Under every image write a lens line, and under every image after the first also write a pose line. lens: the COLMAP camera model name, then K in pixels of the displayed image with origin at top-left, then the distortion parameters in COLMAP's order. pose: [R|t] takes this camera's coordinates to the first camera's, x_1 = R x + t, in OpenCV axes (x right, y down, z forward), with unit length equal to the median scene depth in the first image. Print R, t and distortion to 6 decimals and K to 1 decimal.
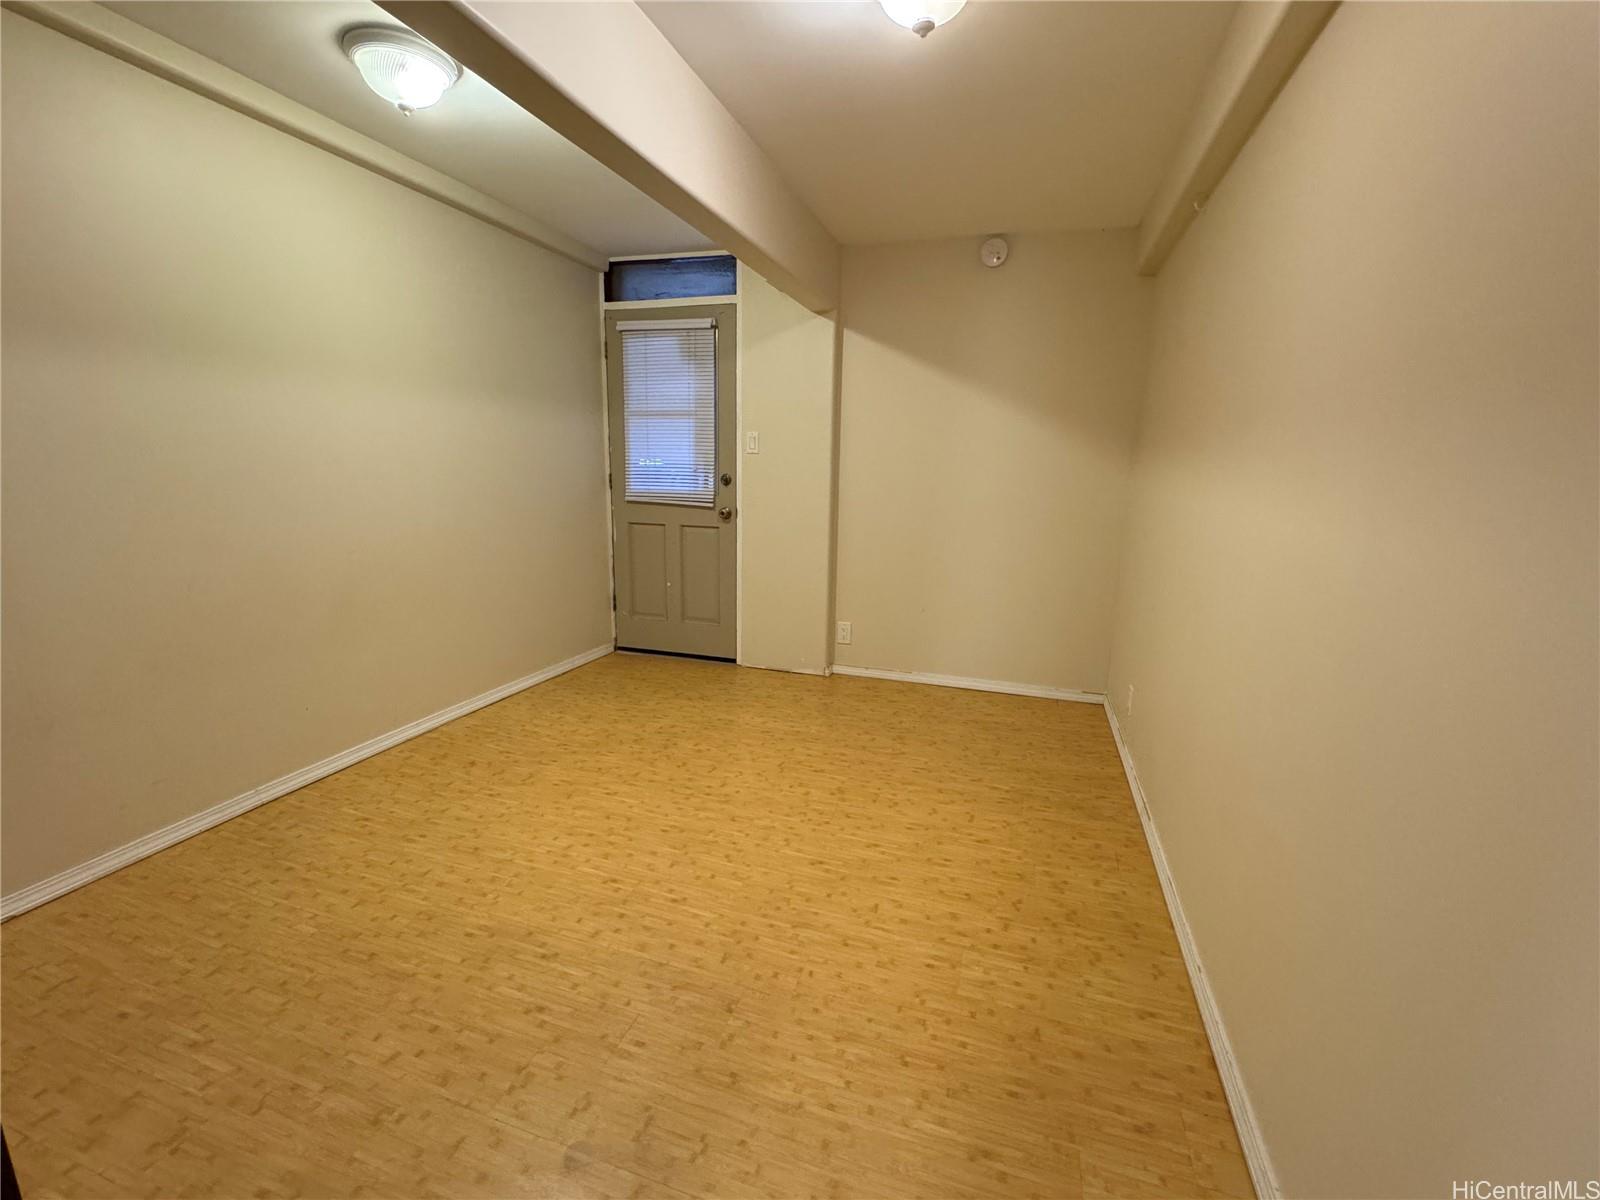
lens RADIAL K [[682.6, 0, 800.0], [0, 682.6, 600.0], [0, 0, 1]] dist [-0.002125, -0.000526]
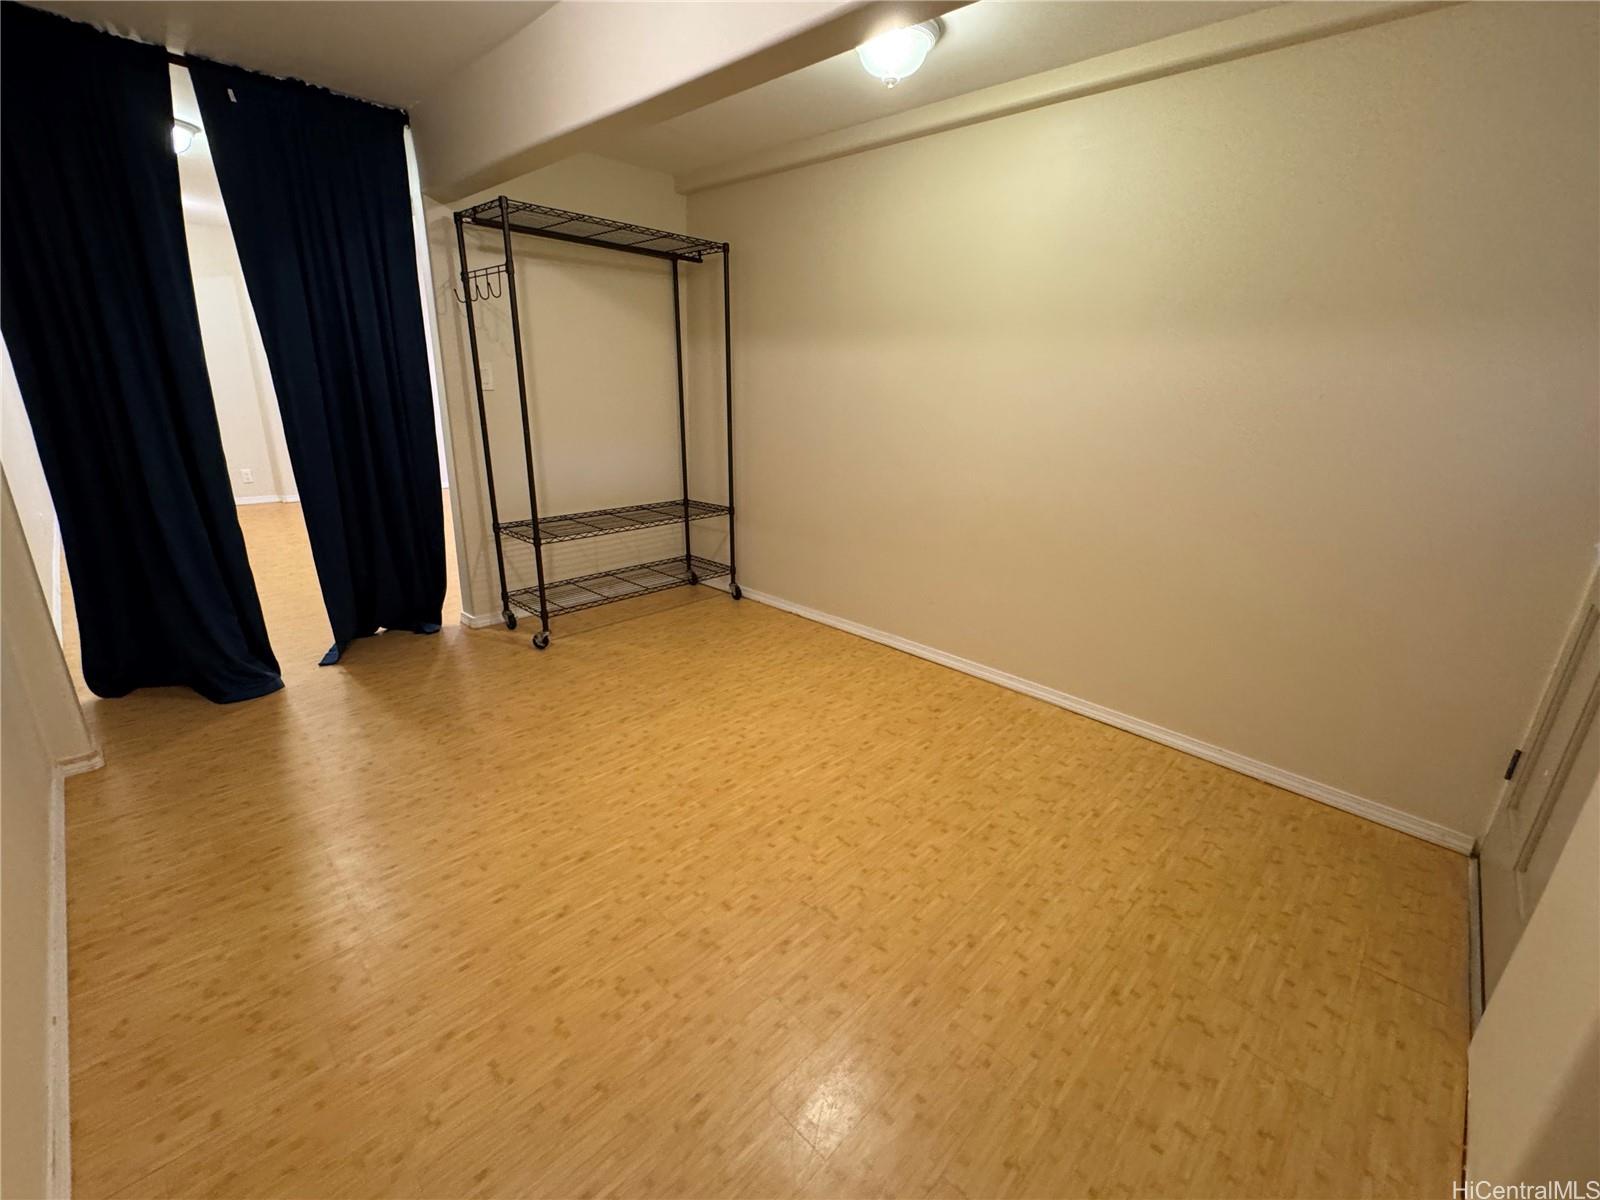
lens RADIAL K [[682.6, 0, 800.0], [0, 682.6, 600.0], [0, 0, 1]] dist [-0.002125, -0.000526]
pose [[-0.439390, 0.240628, -0.865468, 0.524256], [-0.223914, 0.903705, 0.364938, -0.273310], [0.869942, 0.354140, -0.343199, 1.264281]]
